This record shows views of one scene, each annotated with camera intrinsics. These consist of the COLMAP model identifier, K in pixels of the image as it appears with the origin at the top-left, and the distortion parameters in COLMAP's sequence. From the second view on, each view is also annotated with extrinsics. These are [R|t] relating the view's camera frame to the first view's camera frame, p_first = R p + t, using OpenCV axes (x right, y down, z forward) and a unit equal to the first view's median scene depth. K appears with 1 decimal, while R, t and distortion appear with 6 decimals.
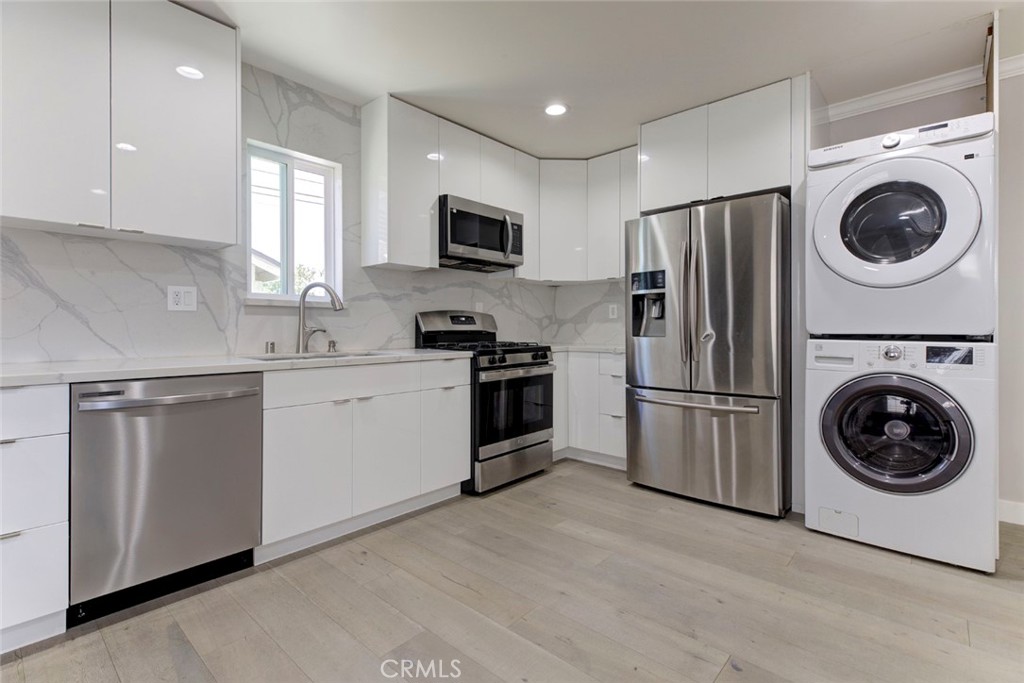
lens RADIAL K [[488.7, 0, 364.8], [0, 488.7, 333.6], [0, 0, 1]] dist [0.001345, 0.000147]
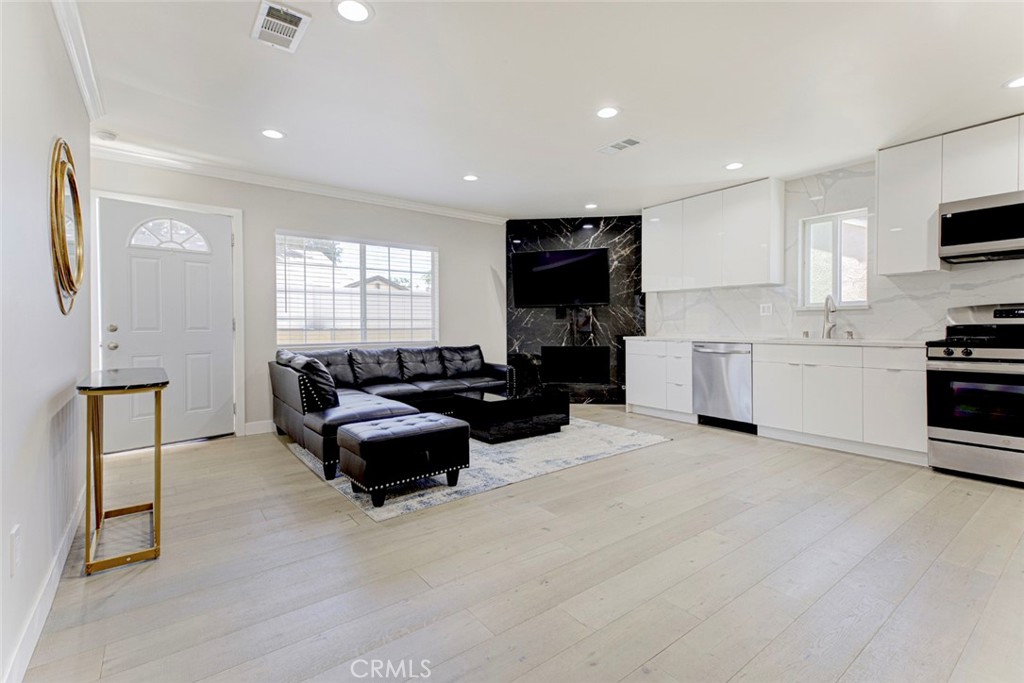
lens RADIAL K [[479.0, 0, 515.0], [0, 479.0, 327.9], [0, 0, 1]] dist [0.000645, 0.000164]
pose [[-0.178826, 0.006959, -0.983856, 1.371474], [-0.004110, 0.999961, 0.007820, -0.002921], [0.983872, 0.005442, -0.178790, 0.225108]]
